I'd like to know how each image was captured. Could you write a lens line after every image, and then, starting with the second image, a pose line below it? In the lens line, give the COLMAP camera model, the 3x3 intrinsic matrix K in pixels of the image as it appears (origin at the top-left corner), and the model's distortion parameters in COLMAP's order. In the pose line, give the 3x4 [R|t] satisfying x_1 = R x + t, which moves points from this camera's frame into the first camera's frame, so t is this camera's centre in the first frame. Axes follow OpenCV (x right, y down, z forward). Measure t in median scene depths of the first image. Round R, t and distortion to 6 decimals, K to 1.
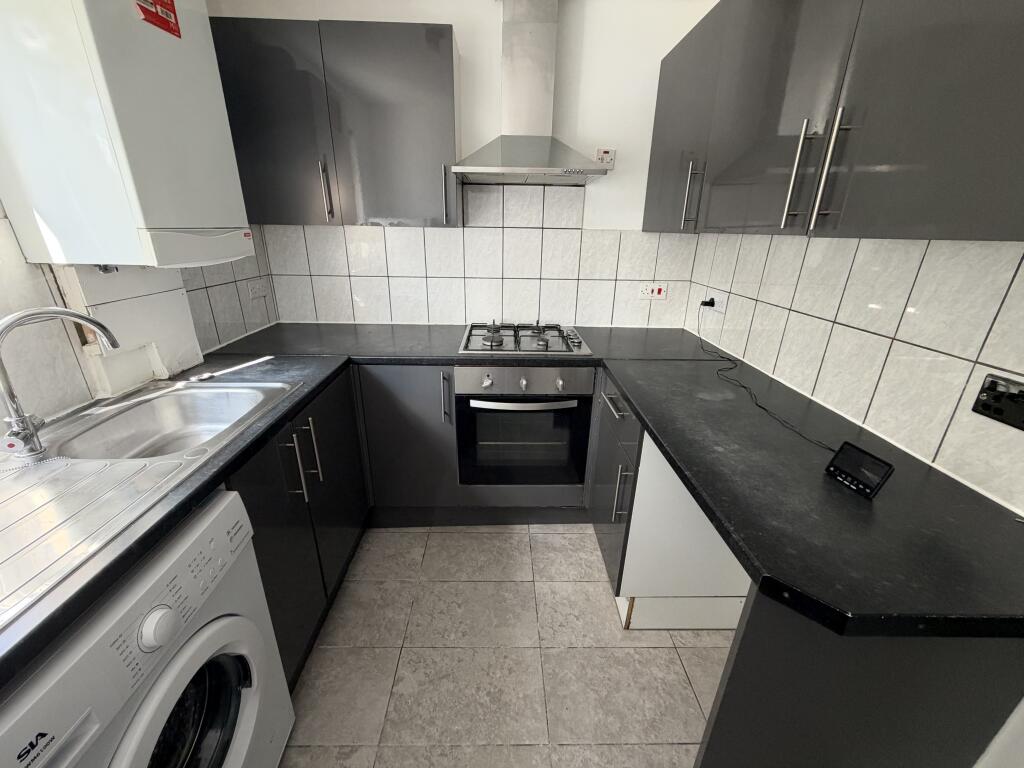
lens RADIAL K [[406.0, 0, 508.4], [0, 406.0, 384.2], [0, 0, 1]] dist [-0.000546, -0.000072]
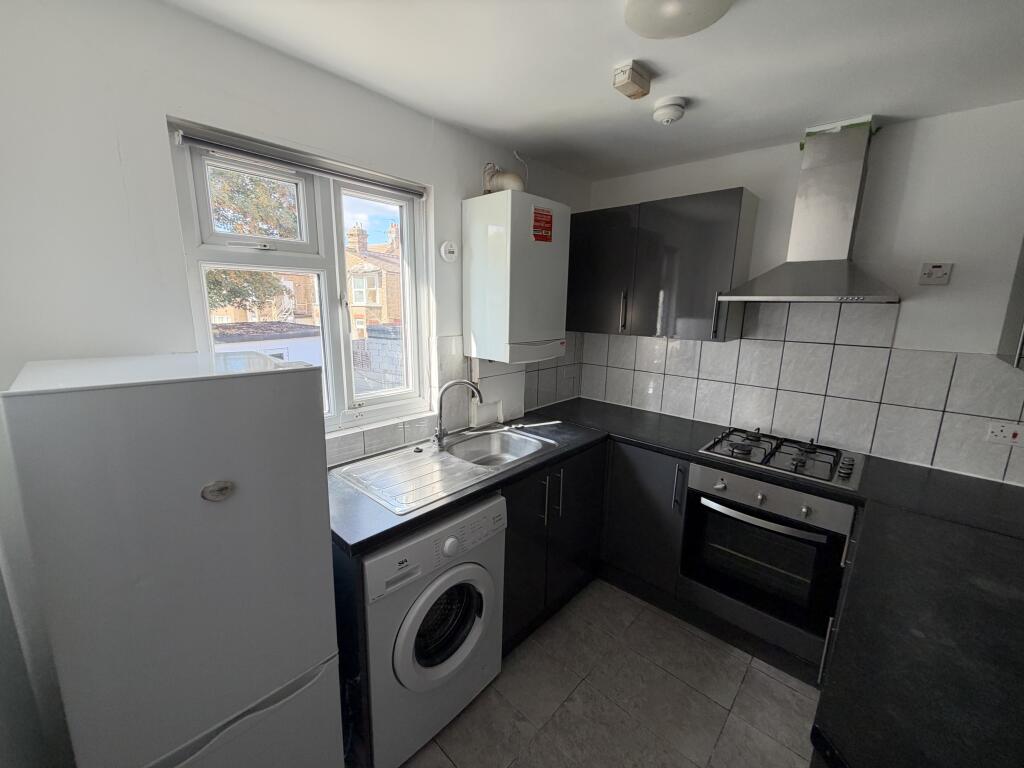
lens RADIAL K [[406.0, 0, 508.4], [0, 406.0, 384.2], [0, 0, 1]] dist [-0.000546, -0.000072]
pose [[0.711335, 0.132876, -0.690179, 0.289223], [-0.255156, 0.963795, -0.077423, -0.041588], [0.654903, 0.231177, 0.719485, -0.207527]]
